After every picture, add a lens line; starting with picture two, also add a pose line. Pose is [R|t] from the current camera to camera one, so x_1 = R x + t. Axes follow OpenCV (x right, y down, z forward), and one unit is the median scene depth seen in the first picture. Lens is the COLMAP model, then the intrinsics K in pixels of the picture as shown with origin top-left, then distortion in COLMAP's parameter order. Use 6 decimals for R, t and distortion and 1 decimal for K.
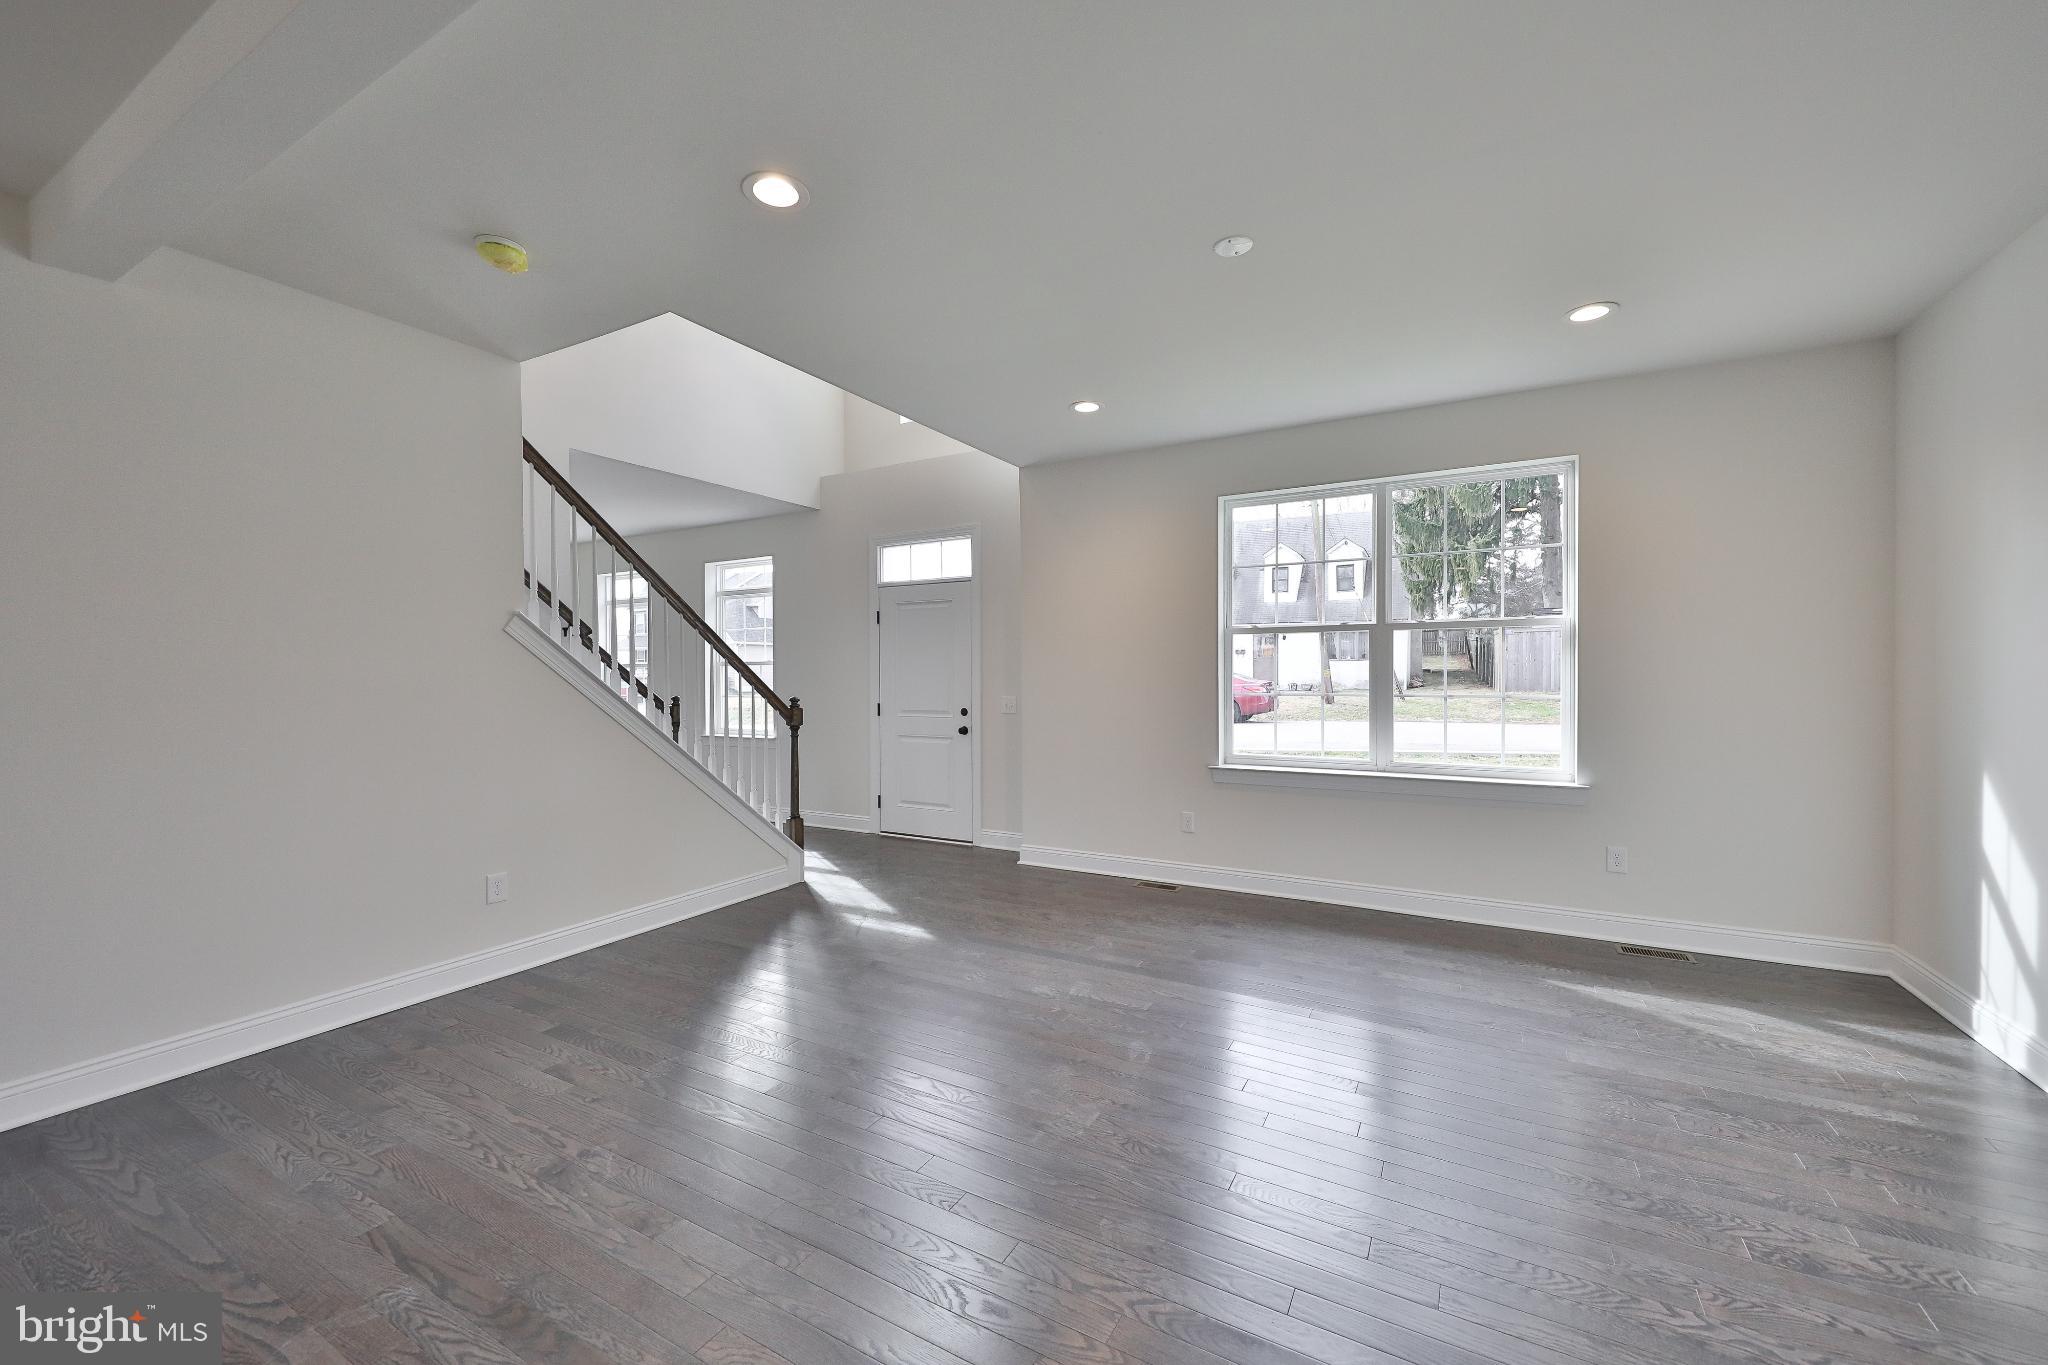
lens RADIAL K [[785.3, 0, 1055.6], [0, 785.3, 689.3], [0, 0, 1]] dist [-0.000368, -0.001741]
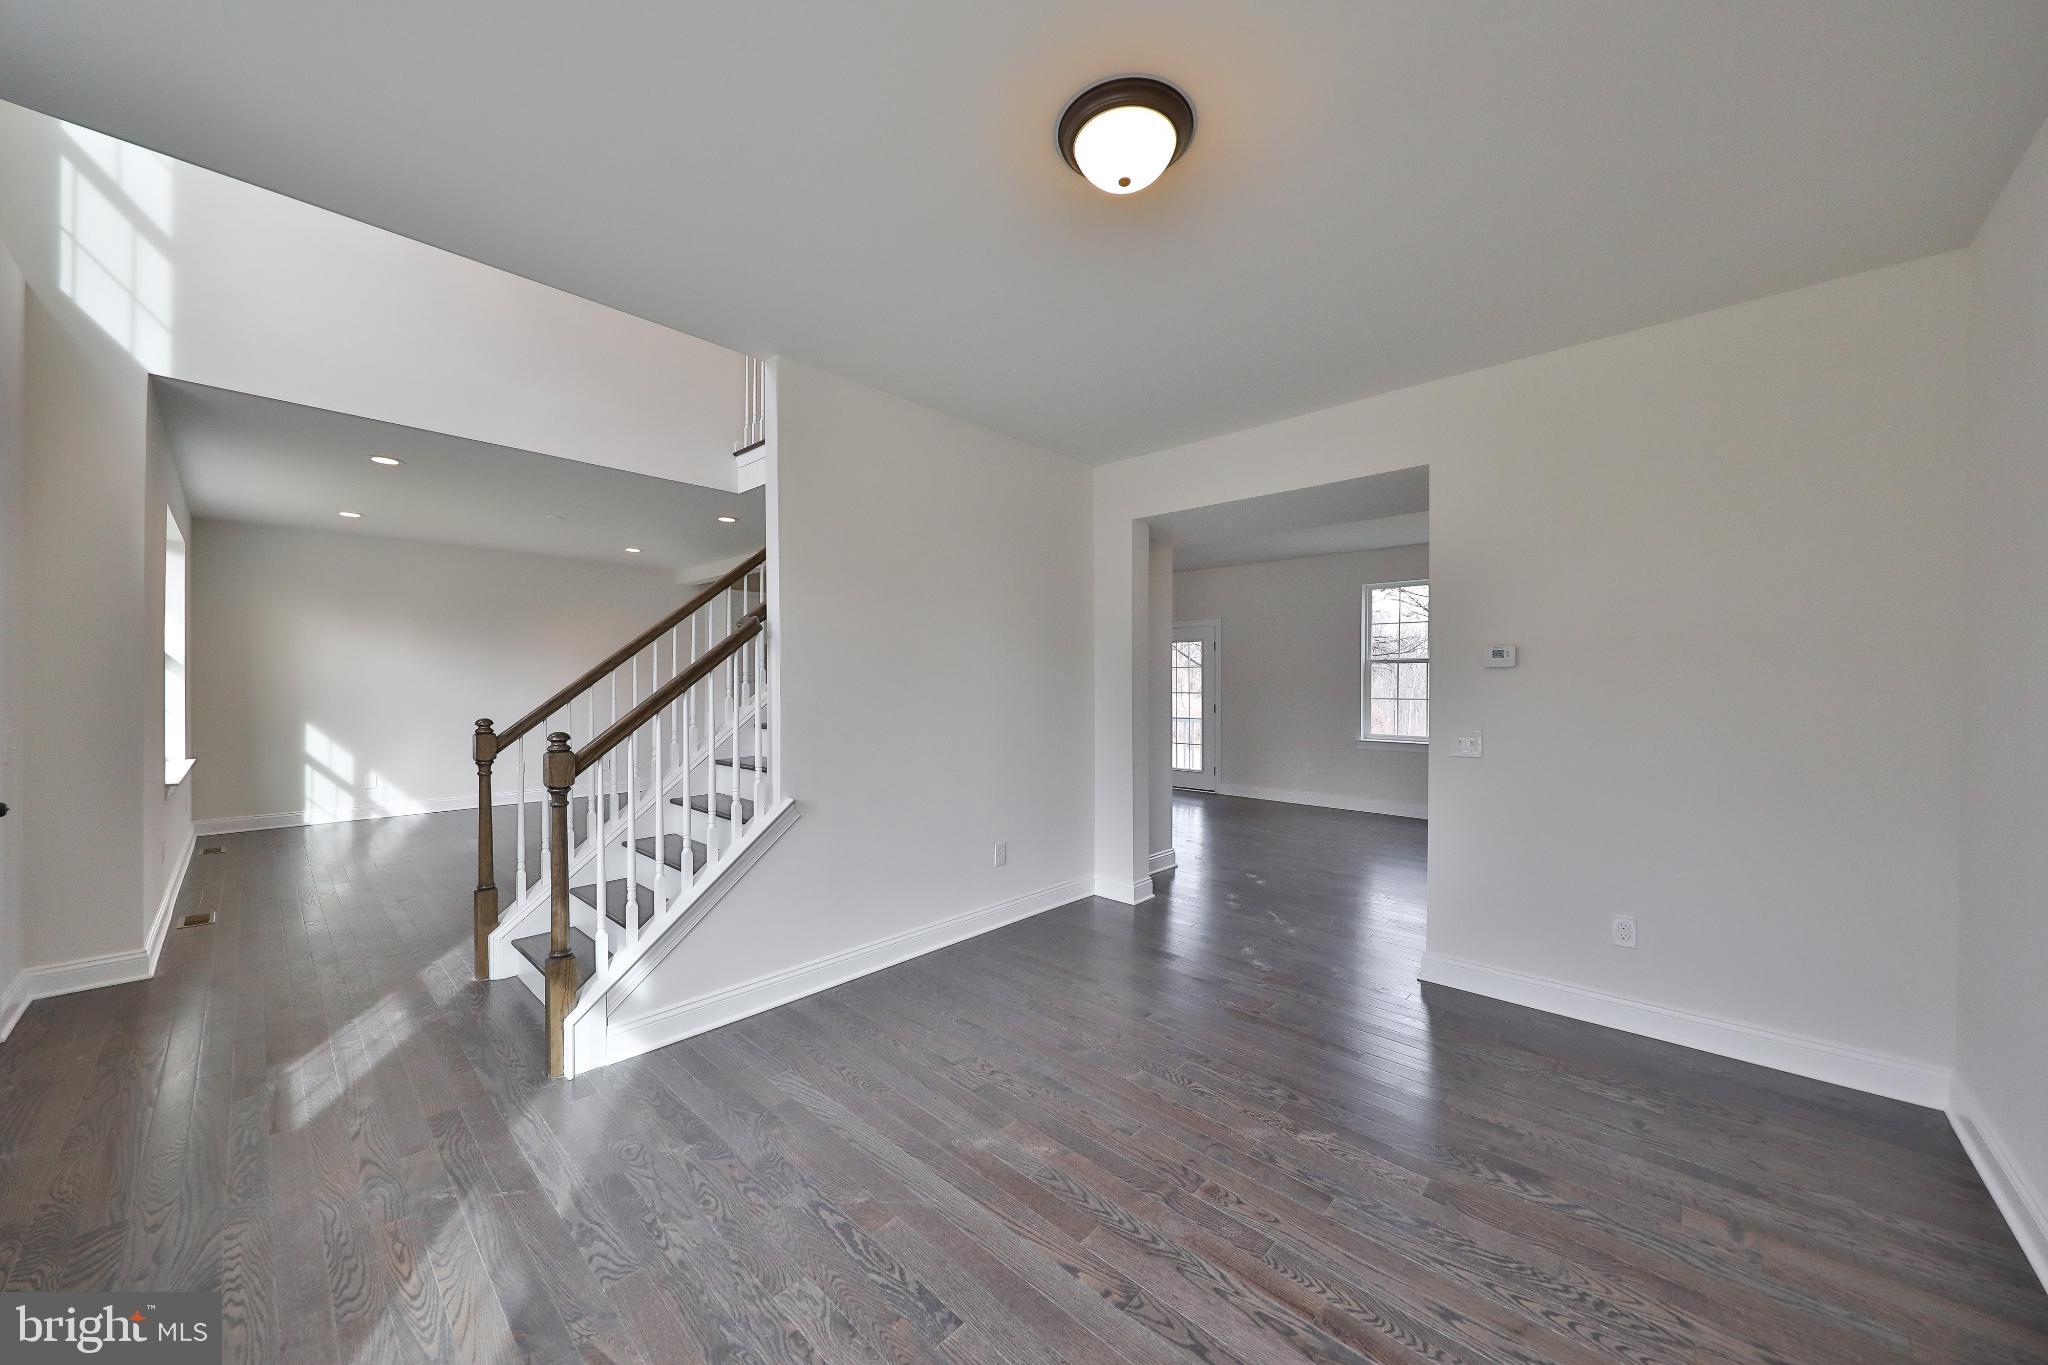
lens RADIAL K [[699.5, 0, 1028.9], [0, 699.5, 675.8], [0, 0, 1]] dist [0.004800, -0.000323]
pose [[-0.964924, 0.001986, 0.262523, -1.159619], [0.005531, 0.999903, 0.012765, -0.039690], [-0.262472, 0.013769, -0.964841, 1.765187]]
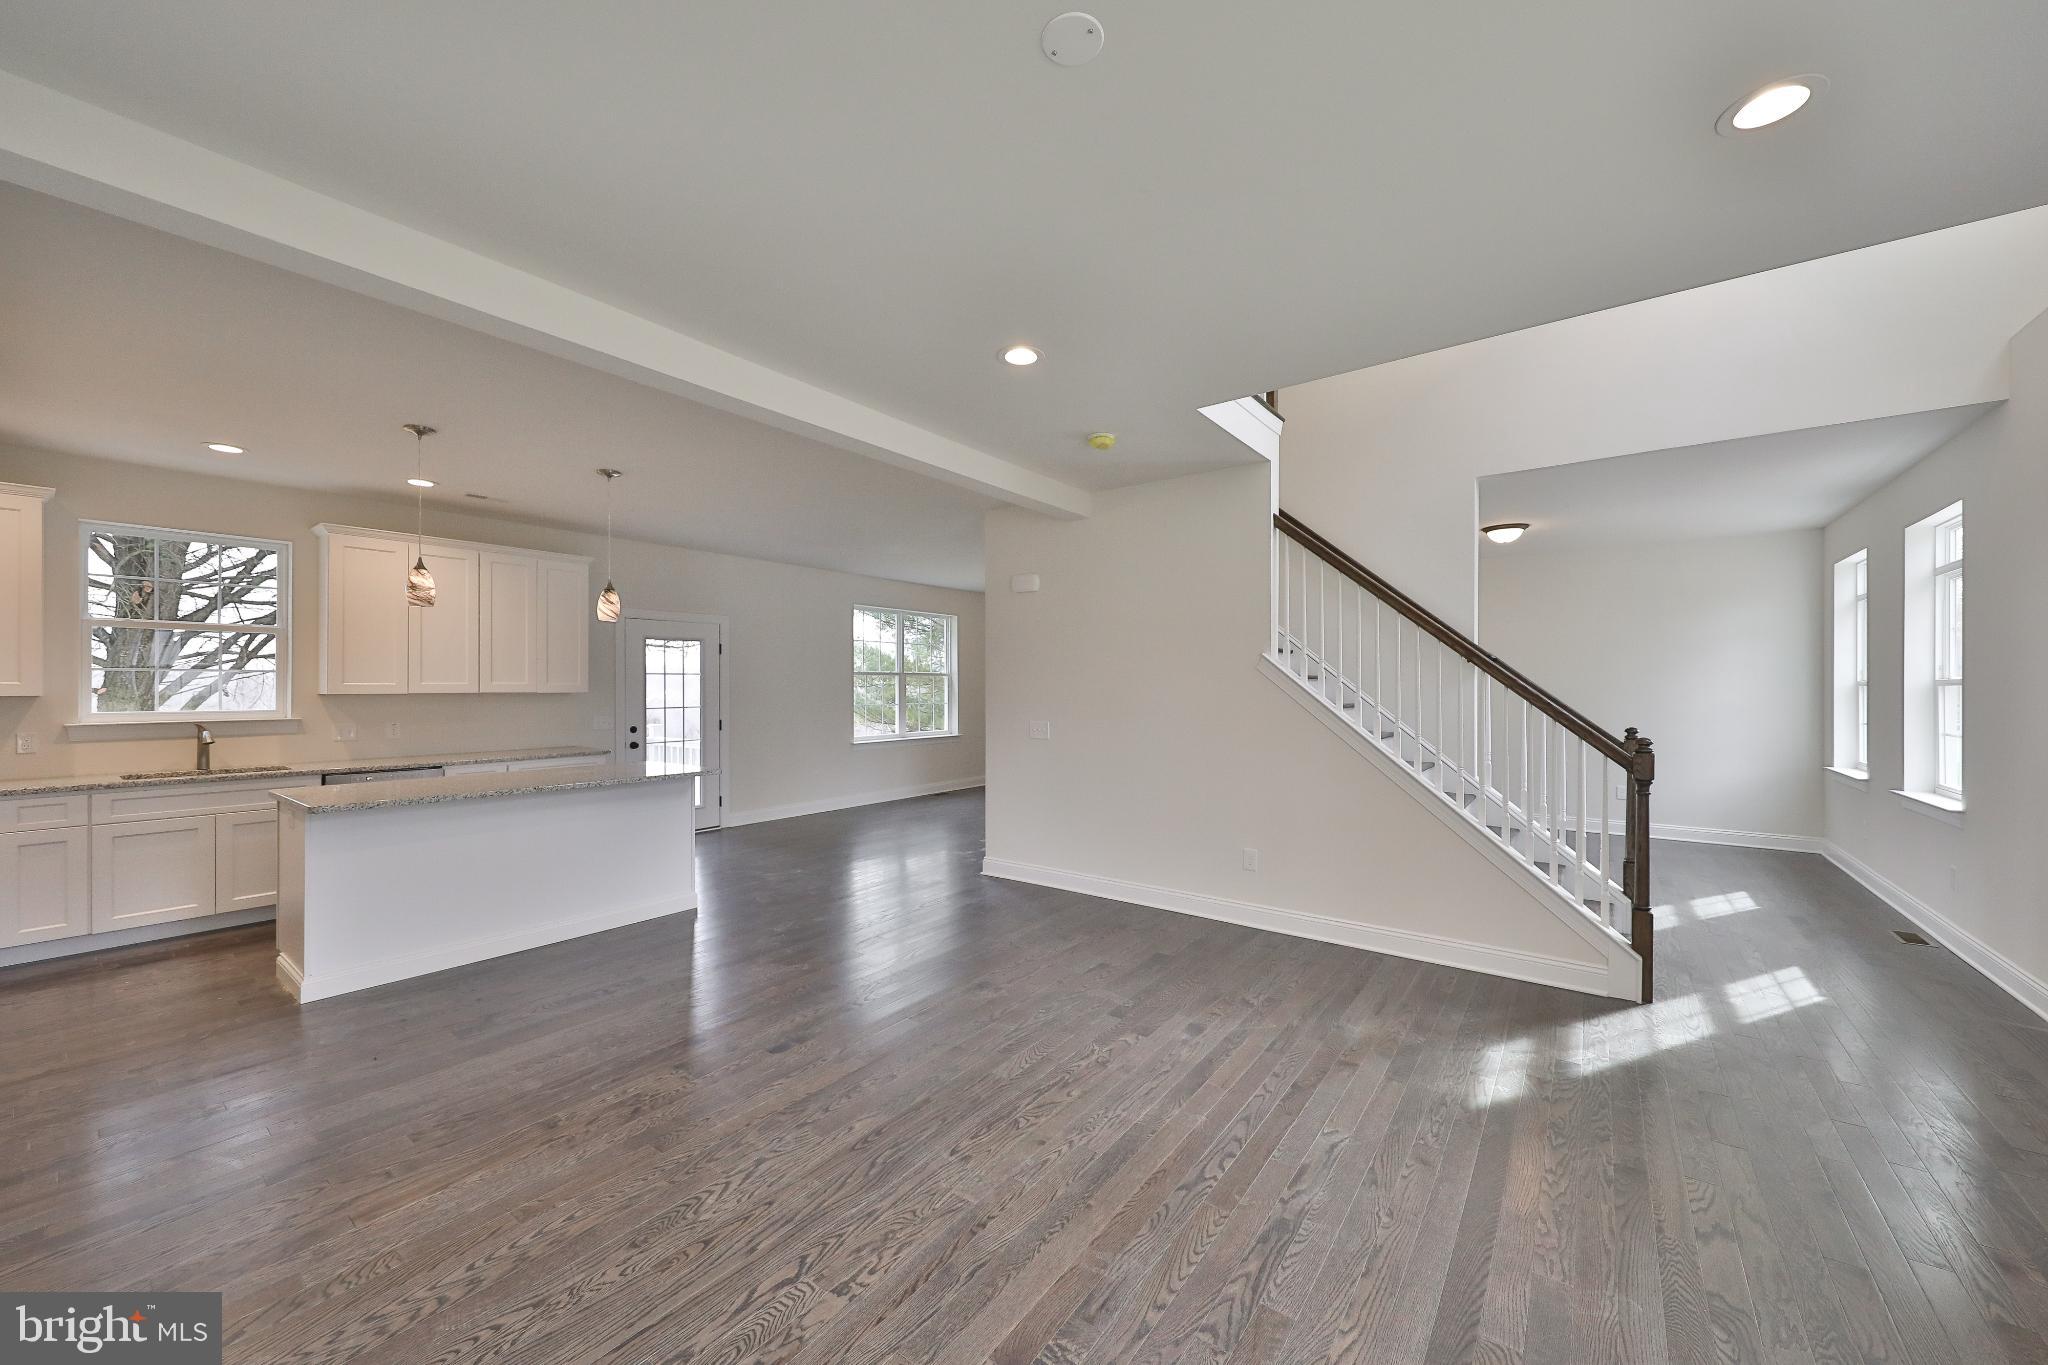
lens RADIAL K [[766.4, 0, 1015.1], [0, 766.4, 689.0], [0, 0, 1]] dist [-0.007265, -0.000693]
pose [[-0.170684, 0.009411, -0.985281, 0.508133], [-0.018701, 0.999743, 0.012789, -0.035280], [0.985148, 0.020609, -0.170465, 0.664091]]
